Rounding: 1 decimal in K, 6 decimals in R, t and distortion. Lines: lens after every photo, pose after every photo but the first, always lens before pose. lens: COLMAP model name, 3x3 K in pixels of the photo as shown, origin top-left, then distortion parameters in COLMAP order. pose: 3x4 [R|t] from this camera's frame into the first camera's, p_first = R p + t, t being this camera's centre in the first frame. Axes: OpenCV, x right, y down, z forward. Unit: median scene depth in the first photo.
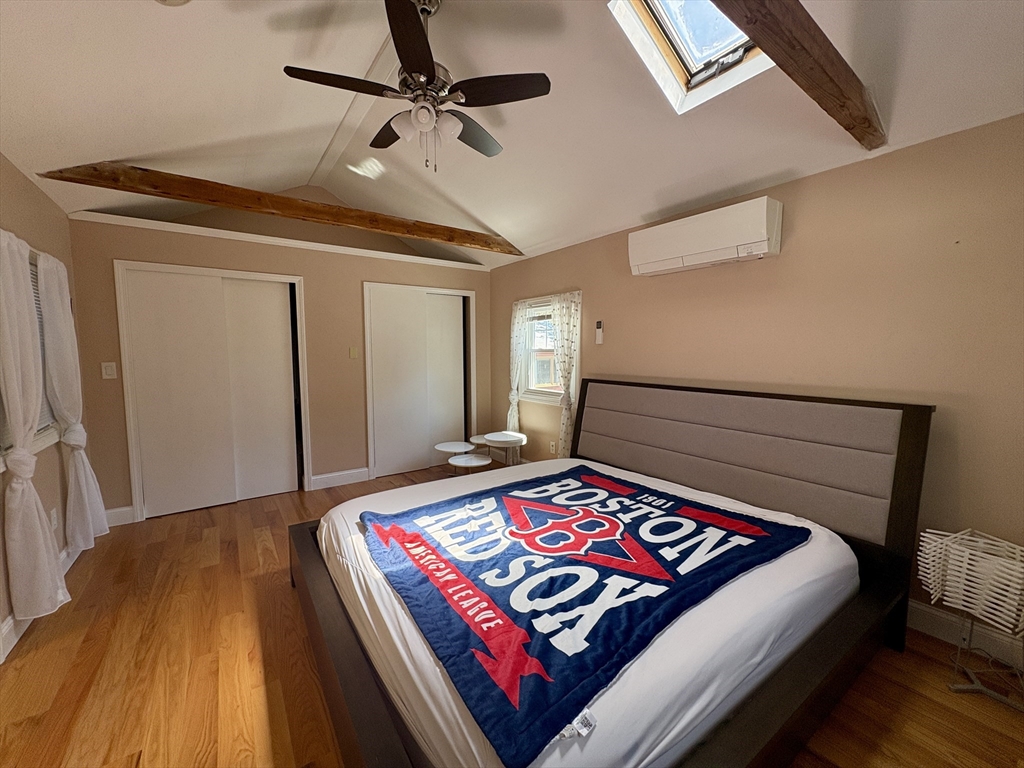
lens RADIAL K [[406.8, 0, 511.8], [0, 406.8, 382.8], [0, 0, 1]] dist [0.000482, -0.000190]
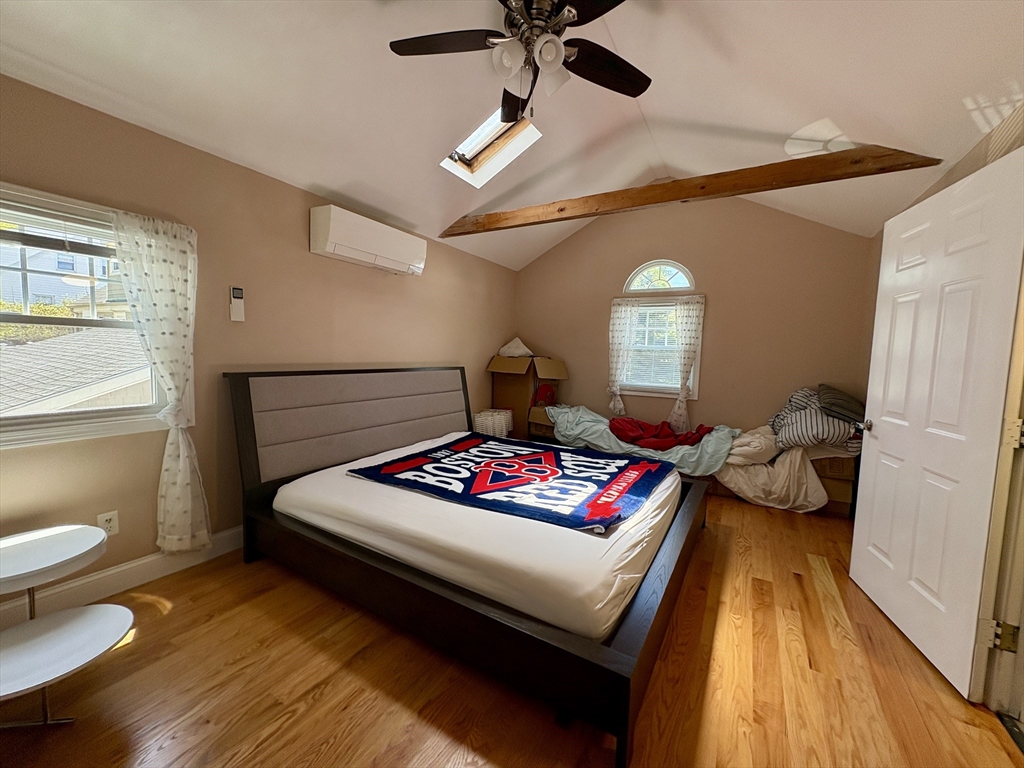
lens RADIAL K [[406.8, 0, 510.1], [0, 406.8, 381.0], [0, 0, 1]] dist [0.000482, -0.000190]
pose [[-0.409886, -0.085297, 0.908140, -0.992093], [0.037462, 0.993204, 0.110195, -0.089037], [-0.911367, 0.079188, -0.403905, 1.418557]]
